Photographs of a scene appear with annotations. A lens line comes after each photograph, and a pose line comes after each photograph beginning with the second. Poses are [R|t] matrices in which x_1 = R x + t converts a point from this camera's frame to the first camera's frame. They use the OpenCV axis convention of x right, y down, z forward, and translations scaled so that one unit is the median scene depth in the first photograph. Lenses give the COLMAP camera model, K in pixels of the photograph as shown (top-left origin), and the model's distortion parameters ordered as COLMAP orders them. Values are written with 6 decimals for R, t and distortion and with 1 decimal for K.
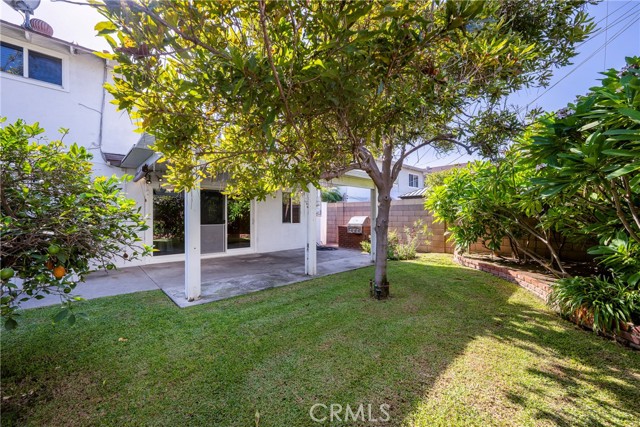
lens RADIAL K [[254.1, 0, 319.6], [0, 254.1, 216.4], [0, 0, 1]] dist [0.000453, 0.000086]
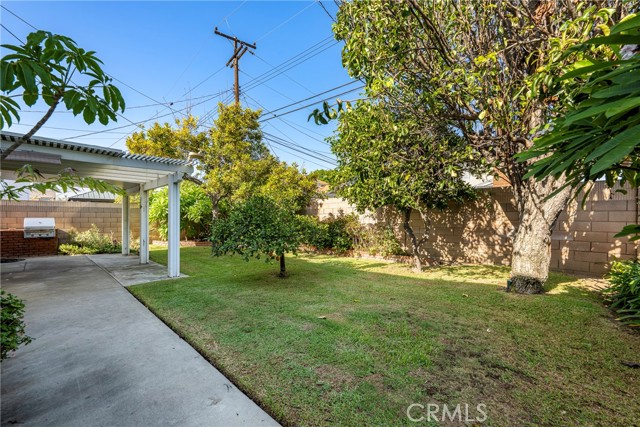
lens RADIAL K [[258.7, 0, 320.7], [0, 258.7, 217.3], [0, 0, 1]] dist [-0.000195, -0.000276]
pose [[-0.064224, 0.002807, 0.997932, -1.570325], [-0.000217, 0.999996, -0.002827, -0.001334], [-0.997935, -0.000398, -0.064224, 0.241944]]
